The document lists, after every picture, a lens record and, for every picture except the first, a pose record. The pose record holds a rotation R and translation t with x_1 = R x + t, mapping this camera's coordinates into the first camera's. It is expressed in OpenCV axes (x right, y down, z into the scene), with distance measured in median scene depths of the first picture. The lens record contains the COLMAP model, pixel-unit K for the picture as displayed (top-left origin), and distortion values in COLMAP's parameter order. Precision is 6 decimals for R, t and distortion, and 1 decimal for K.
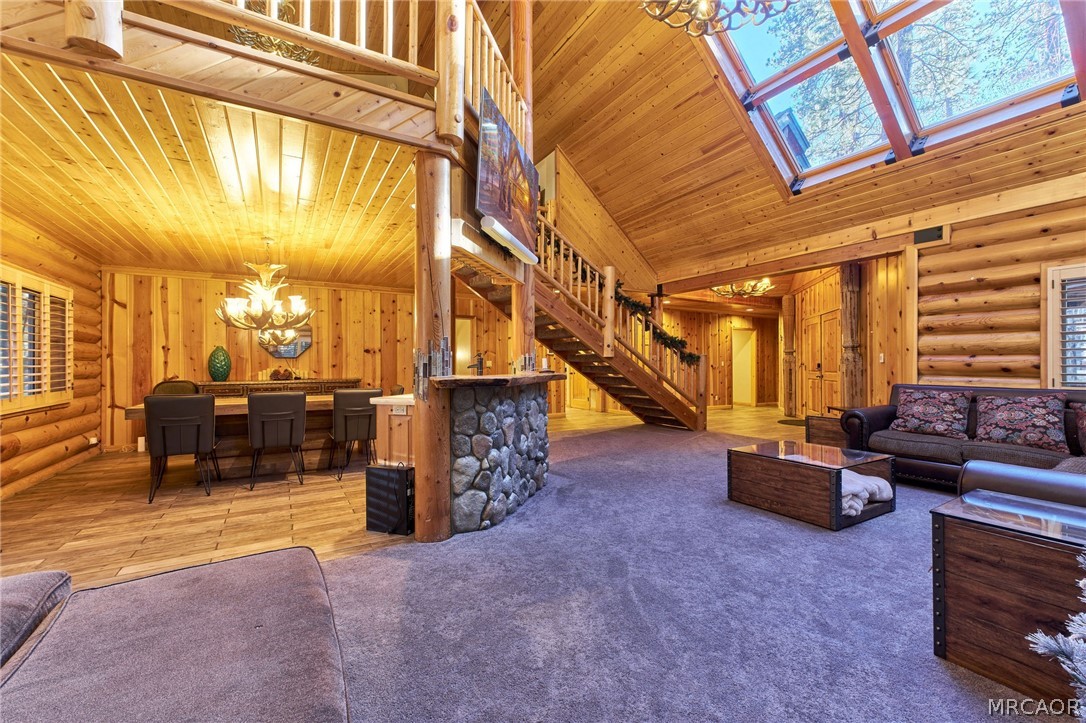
lens RADIAL K [[456.2, 0, 554.4], [0, 456.2, 363.3], [0, 0, 1]] dist [0.012678, -0.000335]
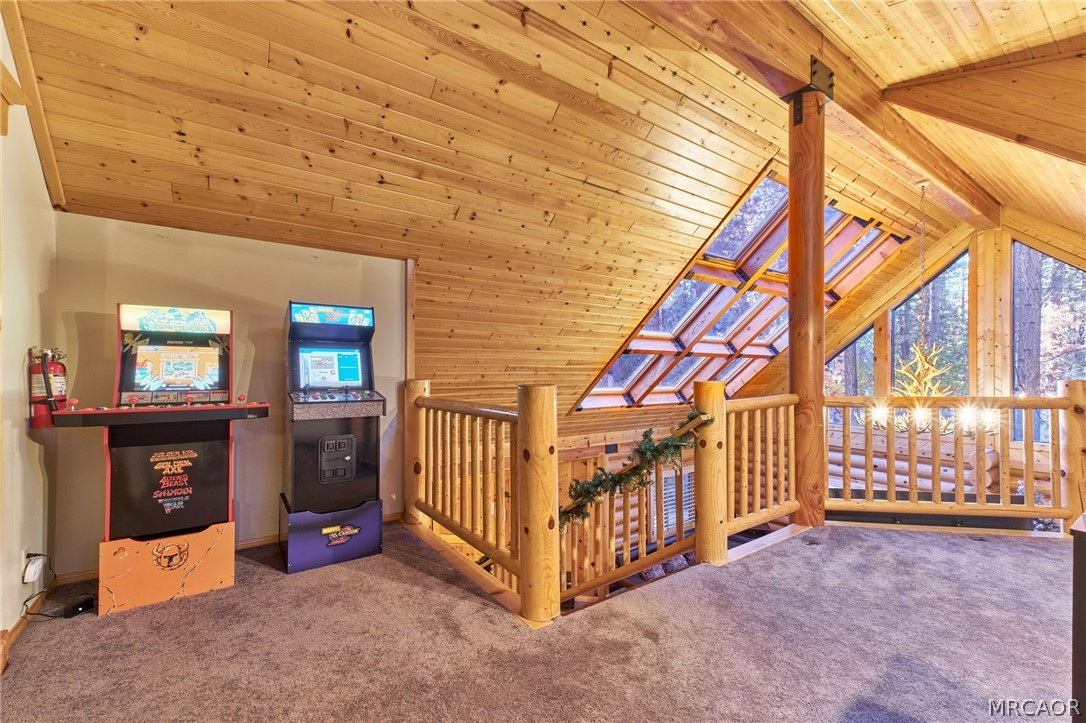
lens RADIAL K [[456.2, 0, 549.1], [0, 456.2, 370.4], [0, 0, 1]] dist [0.012678, -0.000335]
pose [[-0.085687, -0.000214, 0.996322, -0.594105], [-0.003830, 0.999993, -0.000115, -0.471487], [-0.996315, -0.003826, -0.085687, 1.178485]]
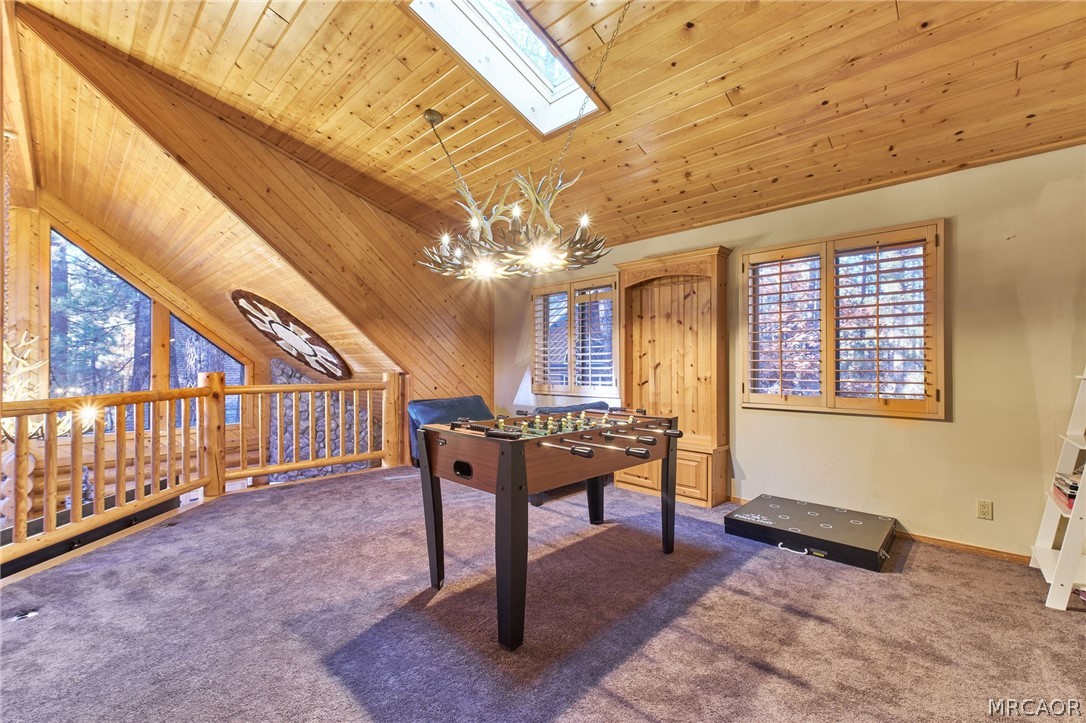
lens RADIAL K [[456.2, 0, 556.9], [0, 456.2, 360.4], [0, 0, 1]] dist [0.012678, -0.000335]
pose [[-0.961020, -0.001118, -0.276477, -0.407008], [0.001509, 0.999956, -0.009288, -0.473138], [0.276475, -0.009343, -0.960976, 1.306264]]
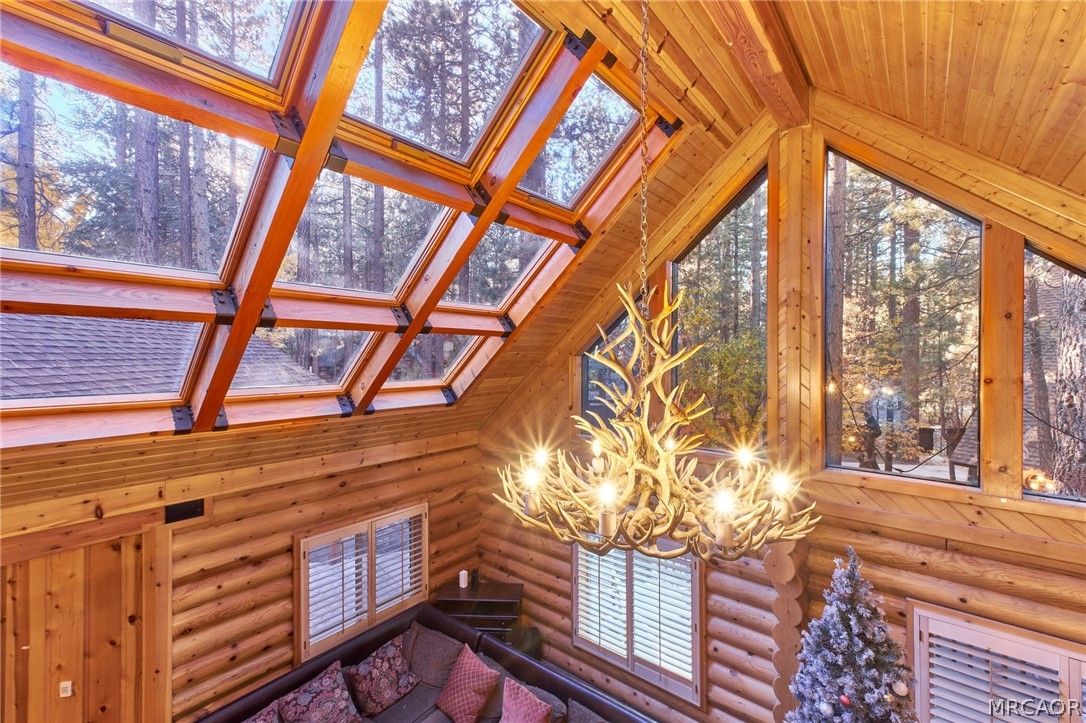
lens RADIAL K [[456.2, 0, 550.3], [0, 456.2, 358.6], [0, 0, 1]] dist [0.012678, -0.000335]
pose [[-0.337247, -0.007615, 0.941385, -0.102619], [-0.002389, 0.999971, 0.007234, -0.475156], [-0.941413, 0.000190, -0.337256, 0.604500]]
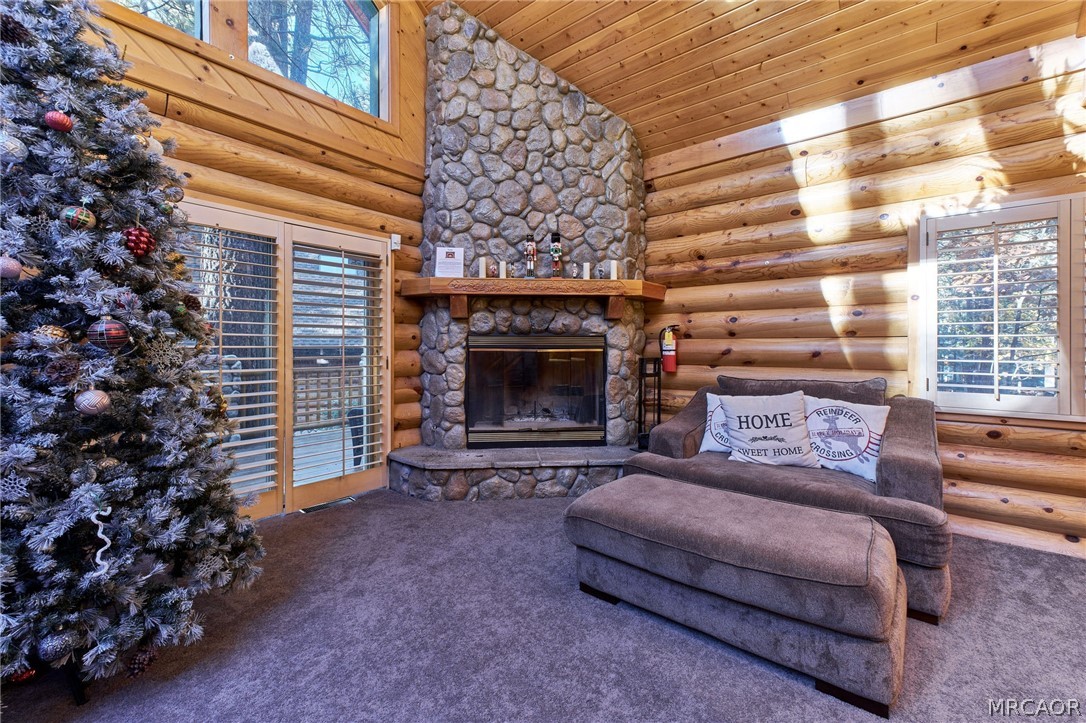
lens RADIAL K [[456.2, 0, 550.0], [0, 456.2, 343.7], [0, 0, 1]] dist [0.012678, -0.000335]
pose [[-0.941606, -0.002929, -0.336705, 0.077069], [0.000480, 0.999949, -0.010042, 0.002320], [0.336717, -0.009617, -0.941557, 0.480873]]
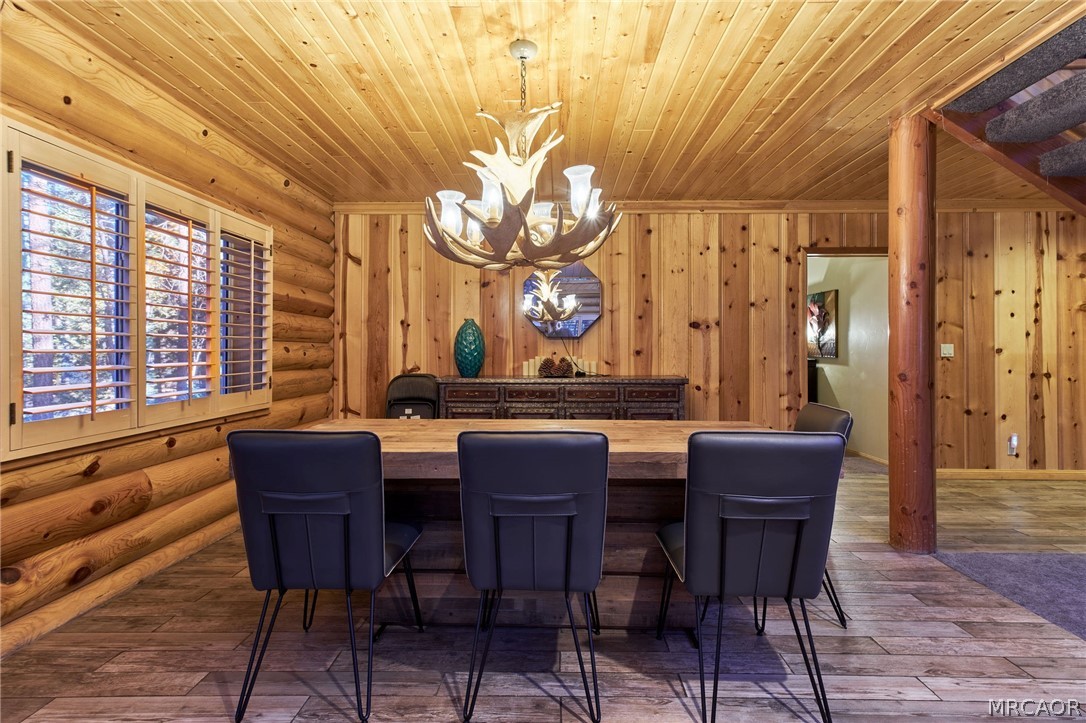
lens RADIAL K [[549.3, 0, 549.7], [0, 549.3, 350.4], [0, 0, 1]] dist [0.011504, 0.000309]
pose [[0.846171, 0.004816, -0.532890, -0.281185], [-0.004175, 0.999988, 0.002409, 0.002461], [0.532895, 0.000186, 0.846181, 0.492834]]
